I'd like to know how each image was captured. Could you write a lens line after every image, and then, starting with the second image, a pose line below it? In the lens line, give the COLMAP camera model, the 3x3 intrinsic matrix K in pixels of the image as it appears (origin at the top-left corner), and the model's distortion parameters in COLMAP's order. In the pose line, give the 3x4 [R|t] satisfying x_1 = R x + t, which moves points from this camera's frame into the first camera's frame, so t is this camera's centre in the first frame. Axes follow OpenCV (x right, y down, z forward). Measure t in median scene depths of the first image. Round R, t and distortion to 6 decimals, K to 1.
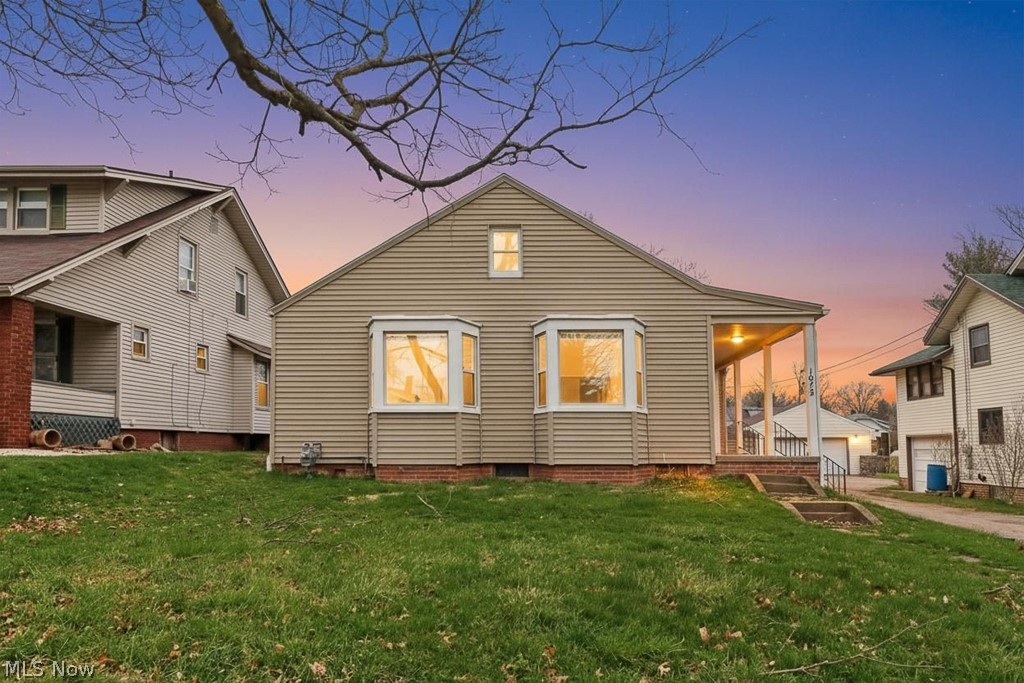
lens RADIAL K [[602.8, 0, 519.7], [0, 602.8, 404.9], [0, 0, 1]] dist [0.011218, -0.002076]
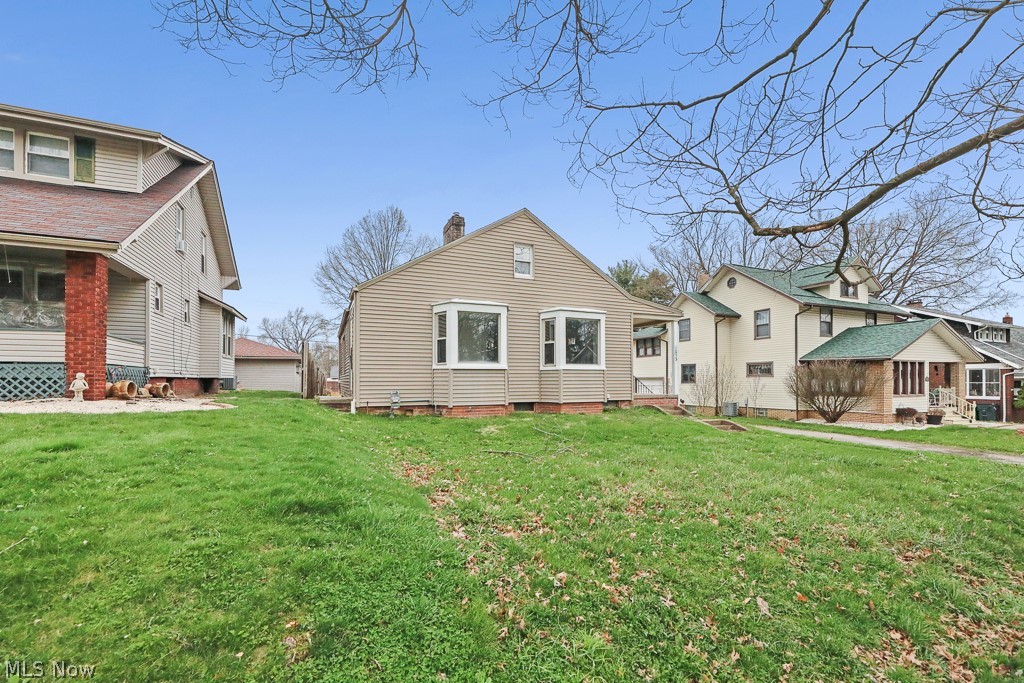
lens RADIAL K [[441.8, 0, 494.5], [0, 441.8, 353.3], [0, 0, 1]] dist [0.012866, -0.000168]
pose [[0.906554, 0.021653, 0.421535, -0.327946], [-0.025512, 0.999668, 0.003517, -0.016123], [-0.421319, -0.013942, 0.906805, 0.020238]]
